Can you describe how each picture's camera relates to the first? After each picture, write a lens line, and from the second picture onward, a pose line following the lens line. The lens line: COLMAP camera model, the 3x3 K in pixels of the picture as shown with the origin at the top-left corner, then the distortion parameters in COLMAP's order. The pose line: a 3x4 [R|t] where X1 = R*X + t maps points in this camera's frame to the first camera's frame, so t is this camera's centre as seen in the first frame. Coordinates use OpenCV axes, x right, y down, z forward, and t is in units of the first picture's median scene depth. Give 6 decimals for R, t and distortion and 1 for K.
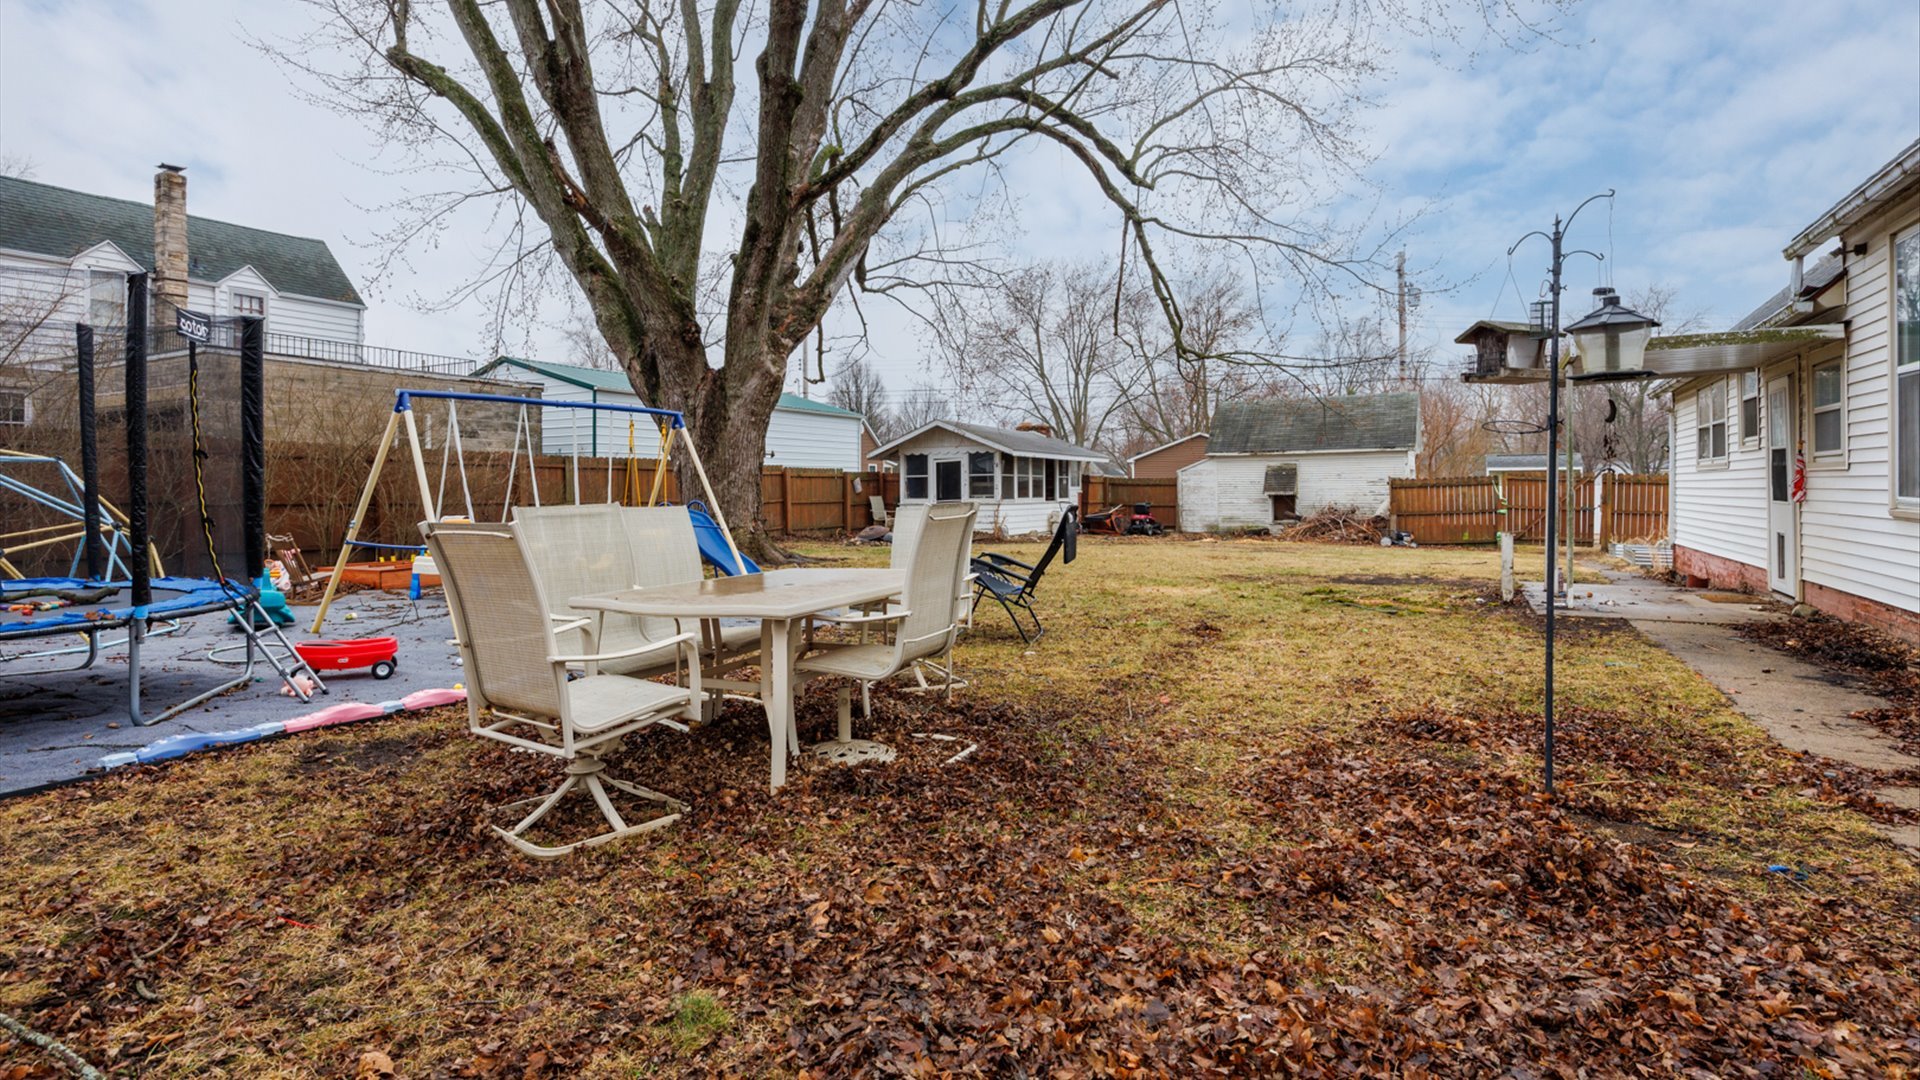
lens RADIAL K [[901.0, 0, 898.4], [0, 901.0, 502.4], [0, 0, 1]] dist [-0.013384, -0.000479]
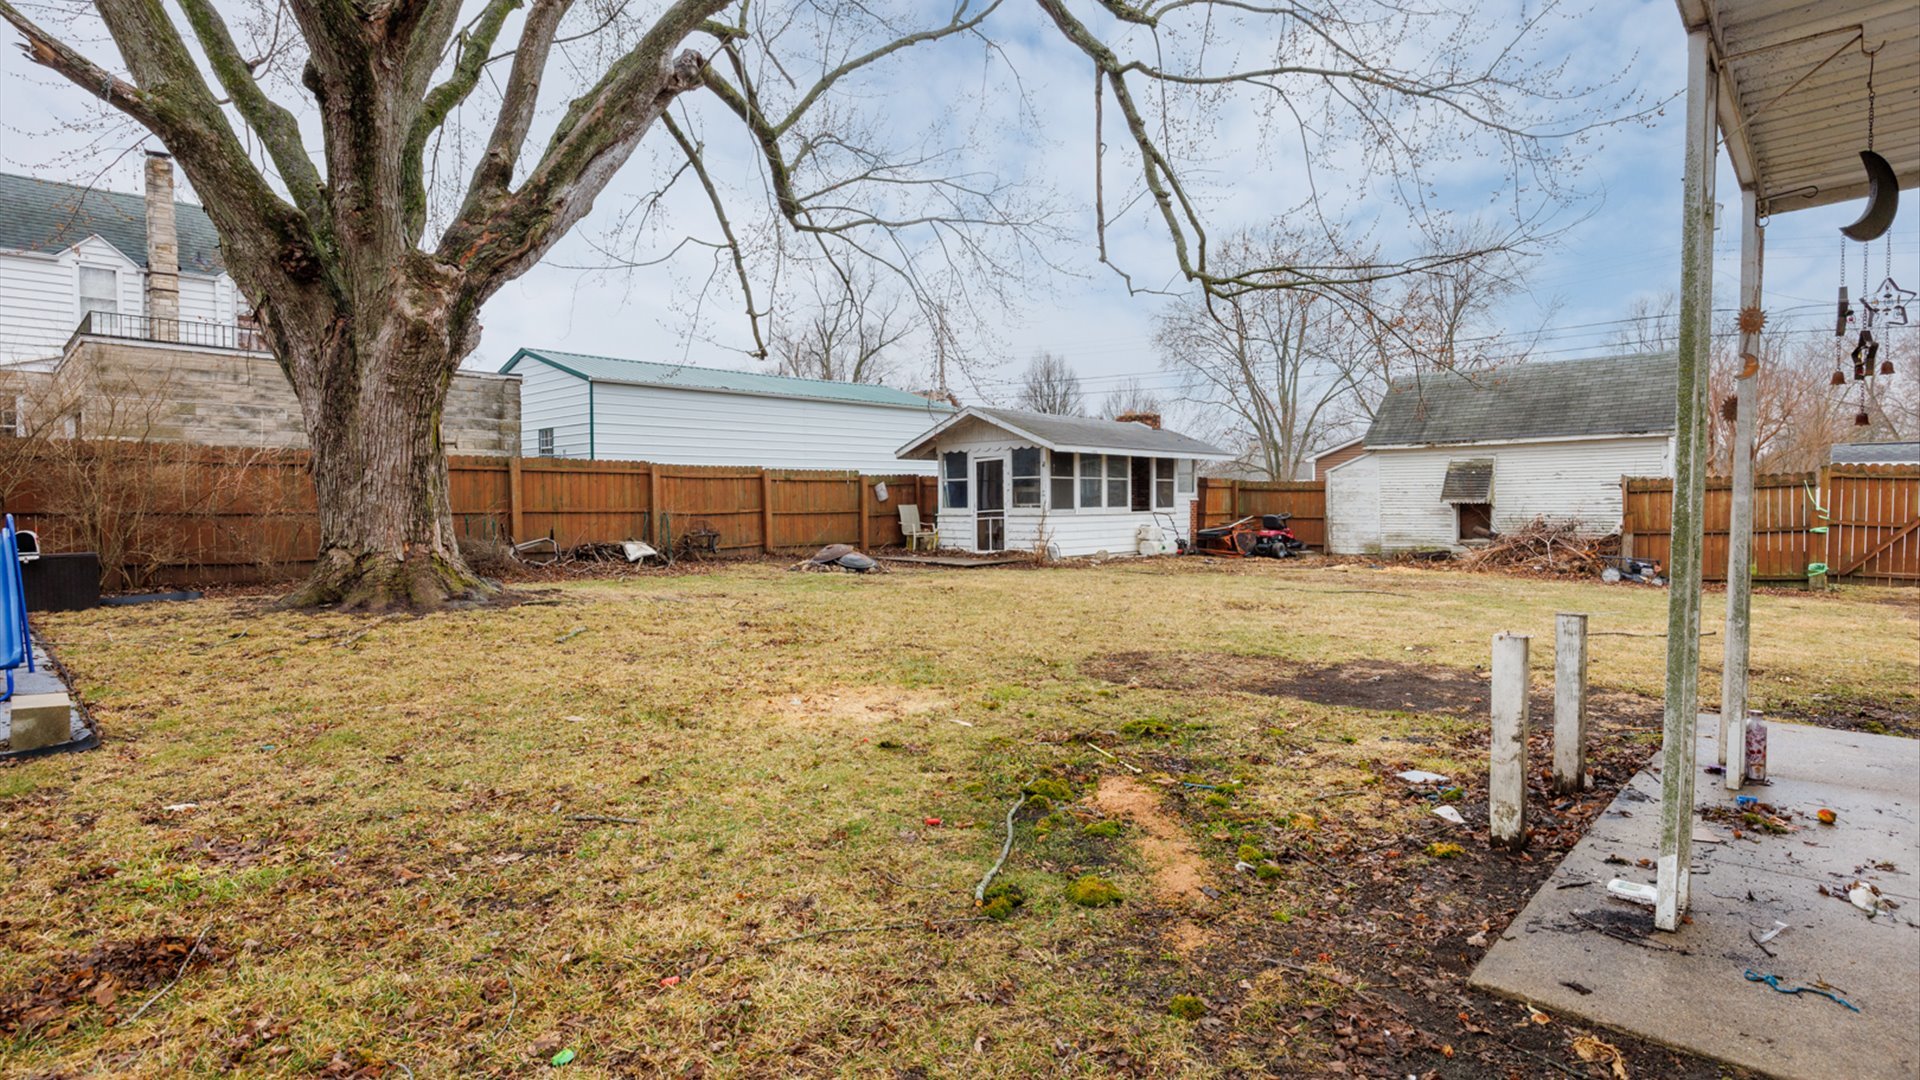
lens RADIAL K [[901.0, 0, 972.9], [0, 901.0, 534.4], [0, 0, 1]] dist [-0.013384, -0.000479]
pose [[0.976909, 0.008216, -0.213496, 0.213070], [-0.002320, 0.999609, 0.027849, -0.003258], [0.213641, -0.026711, 0.976547, 0.245498]]
